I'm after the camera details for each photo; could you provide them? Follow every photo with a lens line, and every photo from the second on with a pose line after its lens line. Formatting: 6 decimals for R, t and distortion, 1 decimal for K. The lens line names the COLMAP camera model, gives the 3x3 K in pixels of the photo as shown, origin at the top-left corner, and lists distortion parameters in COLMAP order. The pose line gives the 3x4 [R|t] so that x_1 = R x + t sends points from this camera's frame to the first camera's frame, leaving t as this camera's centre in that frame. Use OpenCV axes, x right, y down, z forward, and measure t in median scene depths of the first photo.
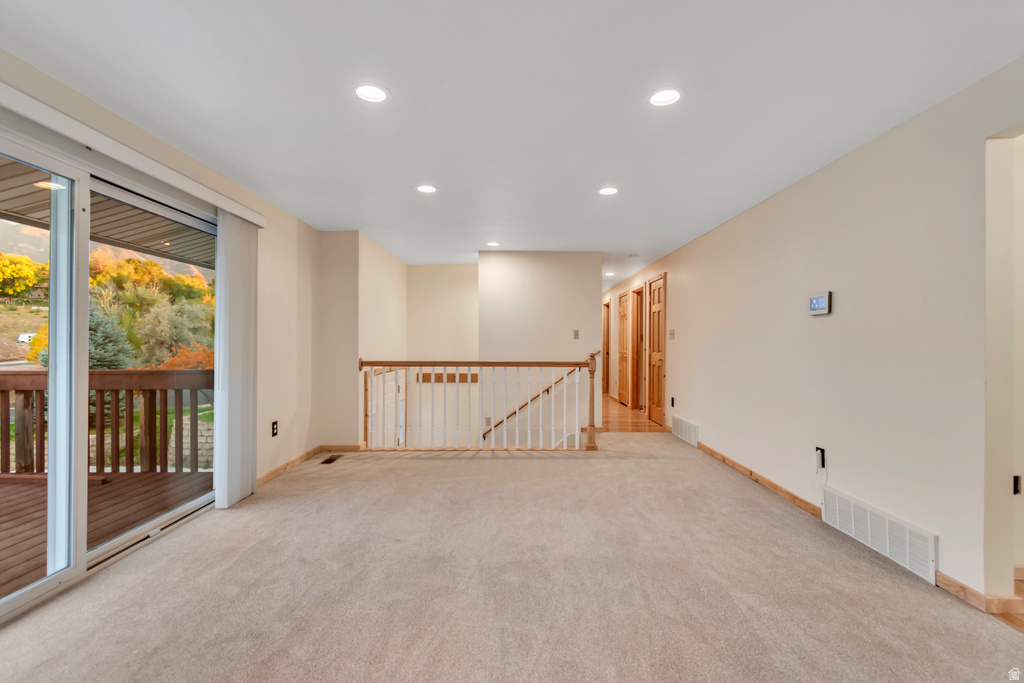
lens RADIAL K [[453.0, 0, 512.0], [0, 453.0, 341.5], [0, 0, 1]] dist [0.001357, -0.000446]
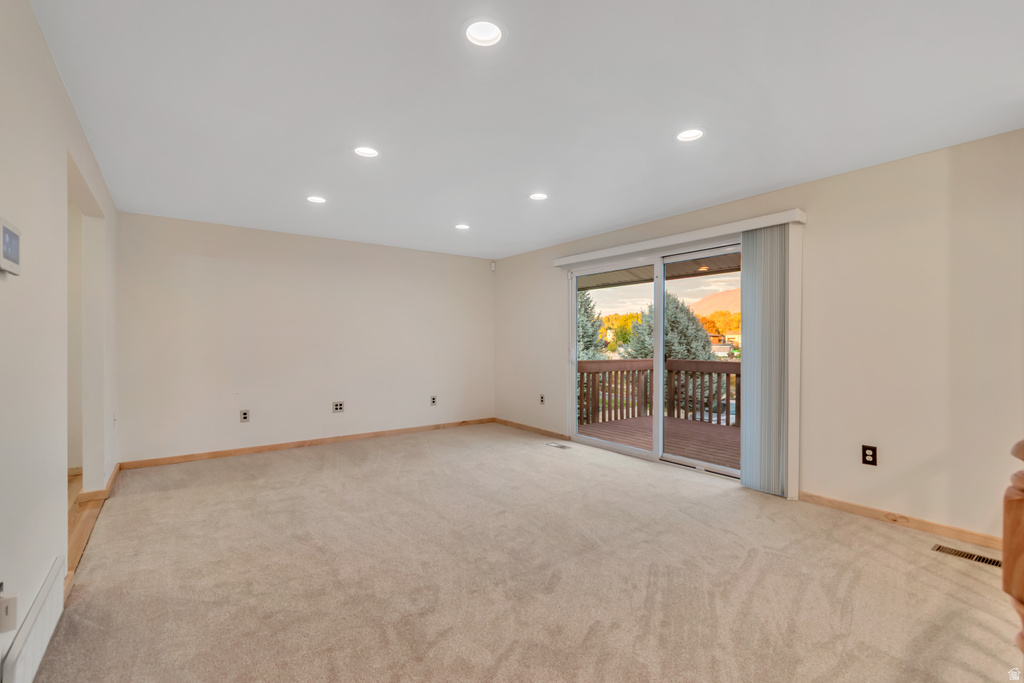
lens RADIAL K [[453.0, 0, 512.0], [0, 453.0, 341.5], [0, 0, 1]] dist [0.001357, -0.000446]
pose [[-0.800434, -0.003589, -0.599410, 0.287491], [-0.004925, 0.999988, 0.000589, 0.009382], [0.599401, 0.003423, -0.800442, 0.952149]]
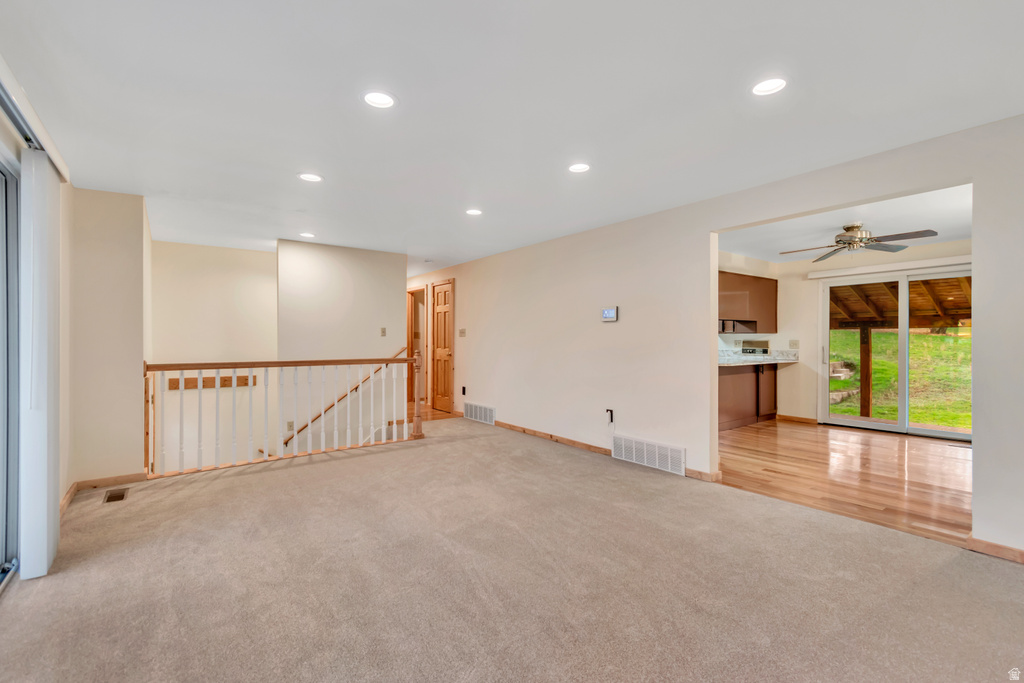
lens RADIAL K [[453.0, 0, 512.0], [0, 453.0, 341.5], [0, 0, 1]] dist [0.001357, -0.000446]
pose [[0.796393, -0.004599, 0.604762, -0.302830], [0.000713, 0.999978, 0.006665, -0.001004], [-0.604779, -0.004877, 0.796379, -0.000836]]
